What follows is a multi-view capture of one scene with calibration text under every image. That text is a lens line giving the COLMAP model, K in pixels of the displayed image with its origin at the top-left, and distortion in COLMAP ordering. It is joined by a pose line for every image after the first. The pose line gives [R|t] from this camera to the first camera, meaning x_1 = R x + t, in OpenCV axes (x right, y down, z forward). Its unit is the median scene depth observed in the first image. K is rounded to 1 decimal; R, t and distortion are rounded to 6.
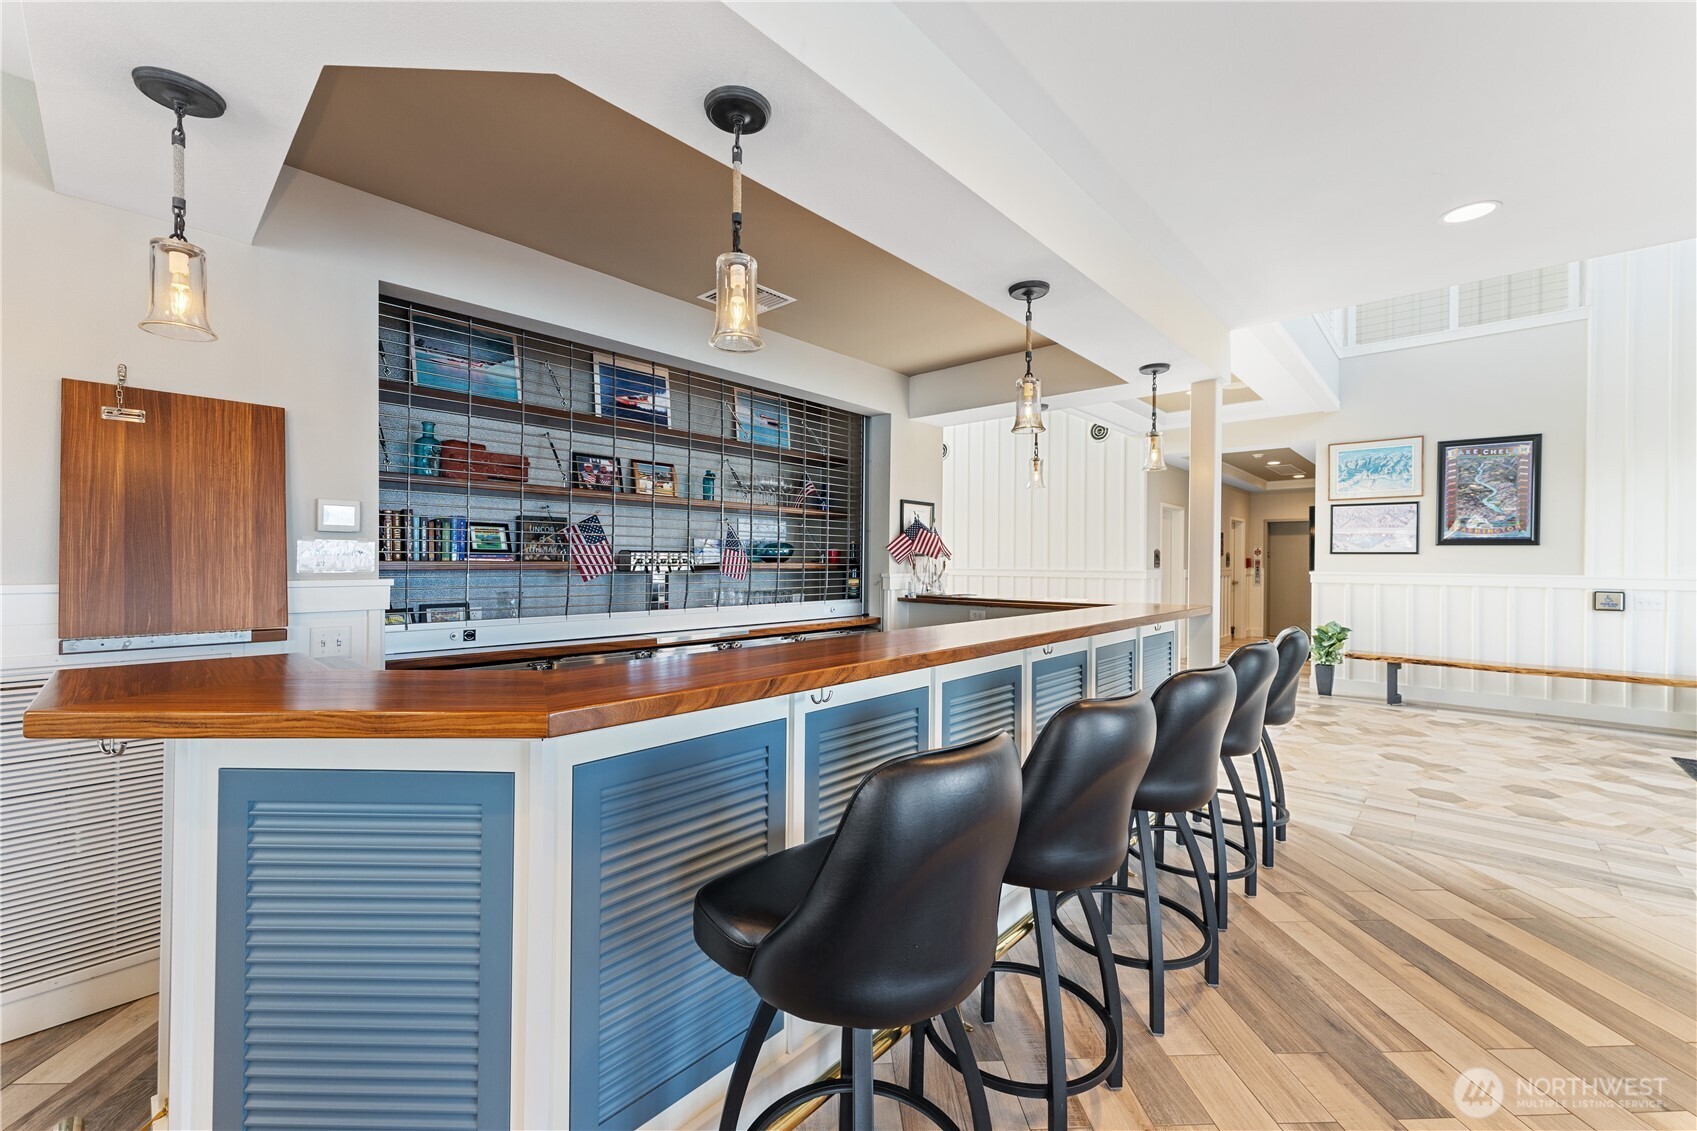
lens RADIAL K [[694.2, 0, 849.4], [0, 694.2, 556.7], [0, 0, 1]] dist [0.009928, -0.000136]
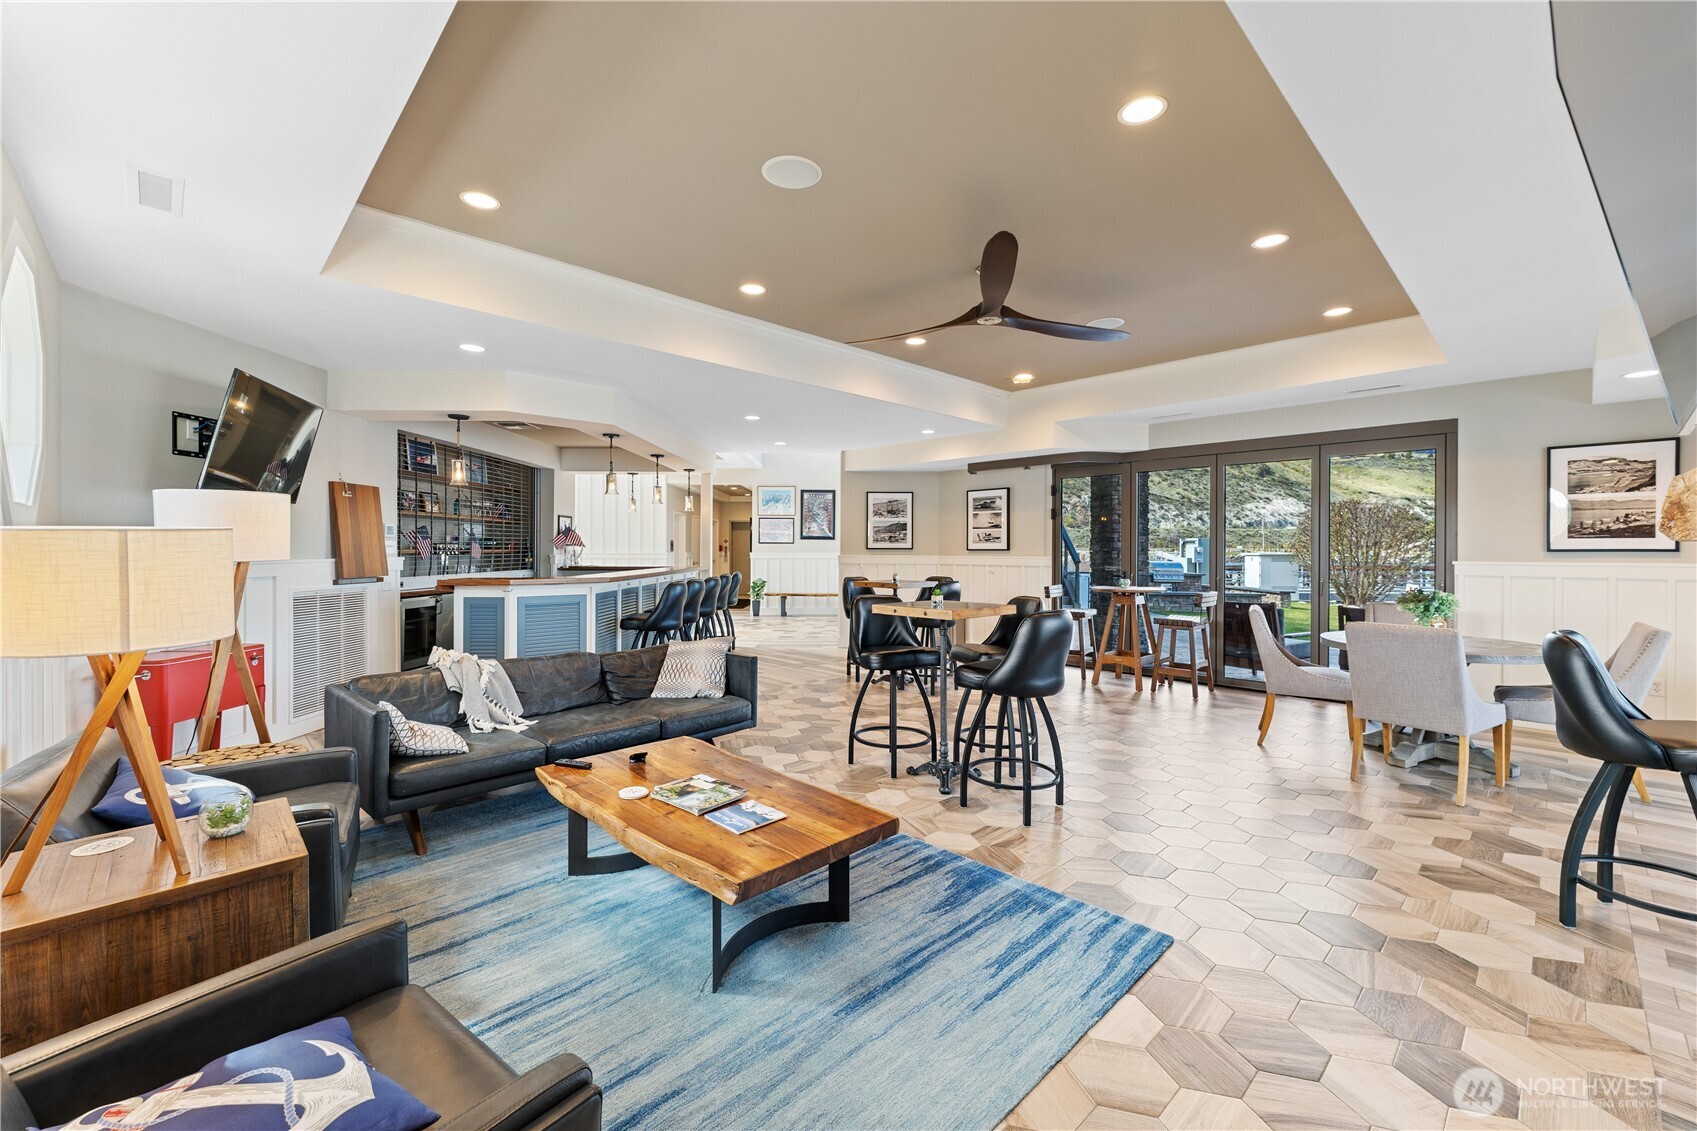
lens RADIAL K [[694.2, 0, 849.4], [0, 694.2, 556.7], [0, 0, 1]] dist [0.009928, -0.000136]
pose [[0.760788, -0.013095, 0.648868, -0.542620], [-0.000301, 0.999789, 0.020530, -0.008866], [-0.649000, -0.015814, 0.760624, -0.925772]]
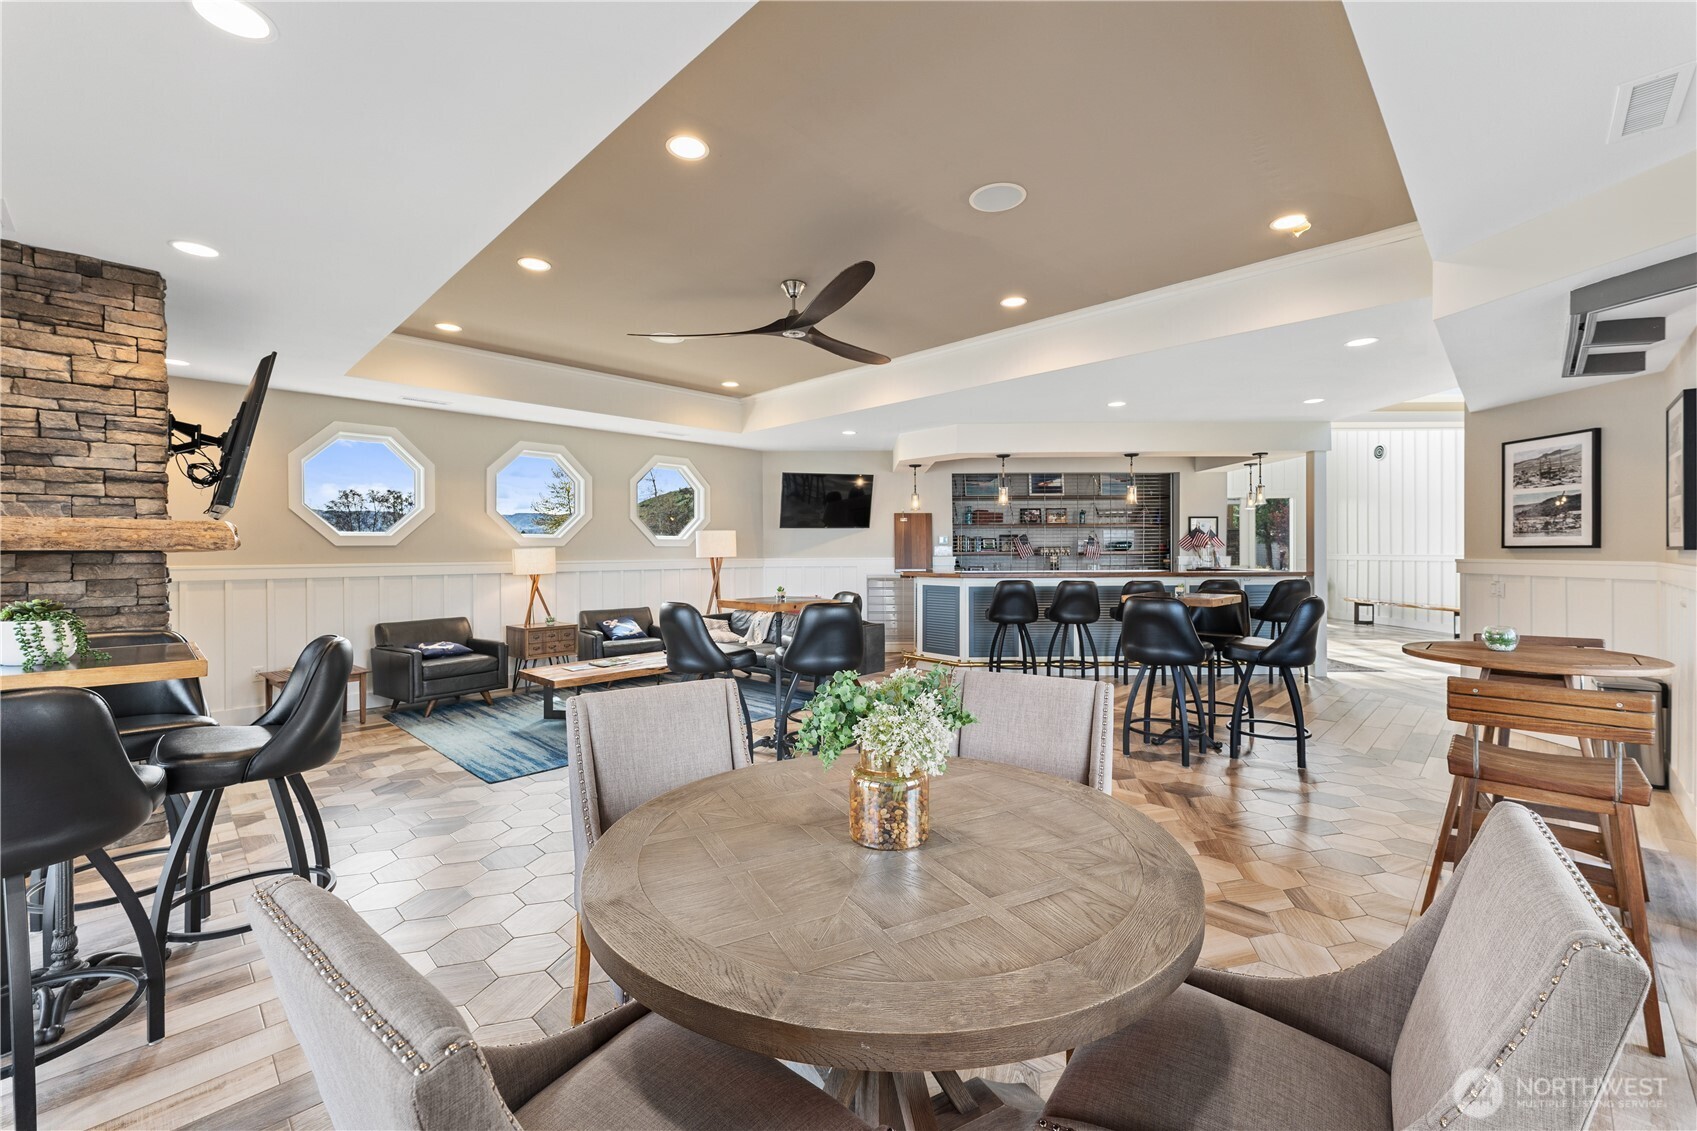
lens RADIAL K [[694.2, 0, 849.4], [0, 694.2, 556.7], [0, 0, 1]] dist [0.009928, -0.000136]
pose [[0.691556, -0.006683, -0.722291, 0.802703], [0.015923, 0.999855, 0.005995, 0.000507], [0.722147, -0.015647, 0.691563, -0.967495]]
